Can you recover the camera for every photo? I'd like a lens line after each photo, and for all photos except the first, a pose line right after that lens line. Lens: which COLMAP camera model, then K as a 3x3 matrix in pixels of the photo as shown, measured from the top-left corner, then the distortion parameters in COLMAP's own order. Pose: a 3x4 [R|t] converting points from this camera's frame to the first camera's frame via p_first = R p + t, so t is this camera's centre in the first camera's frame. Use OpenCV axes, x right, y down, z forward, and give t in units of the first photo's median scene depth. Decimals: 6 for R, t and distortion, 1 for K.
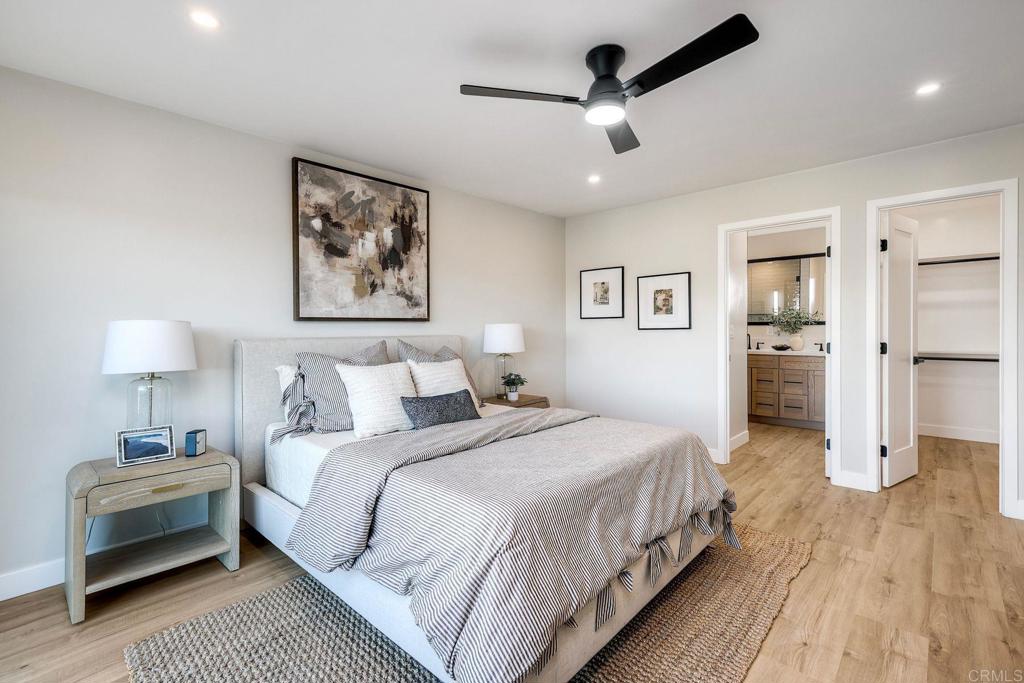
lens RADIAL K [[459.5, 0, 519.1], [0, 459.5, 333.8], [0, 0, 1]] dist [0.004839, -0.000973]
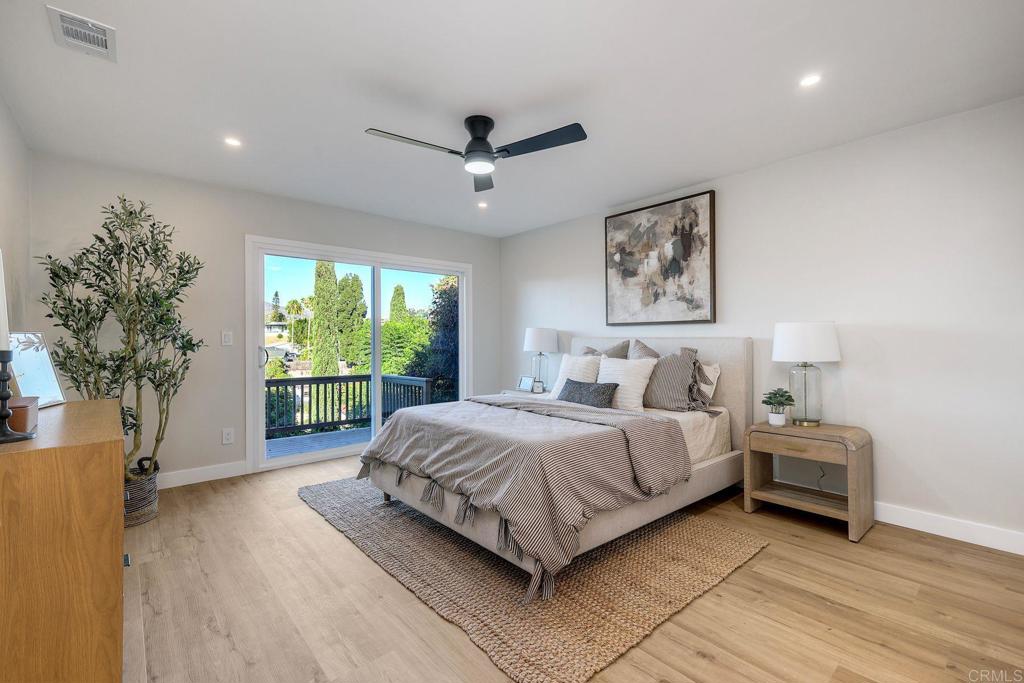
lens RADIAL K [[459.5, 0, 516.5], [0, 459.5, 338.0], [0, 0, 1]] dist [0.004839, -0.000973]
pose [[-0.113368, 0.013142, -0.993466, 0.903944], [-0.004907, 0.999893, 0.013787, -0.006930], [0.993541, 0.006438, -0.113291, 0.764099]]
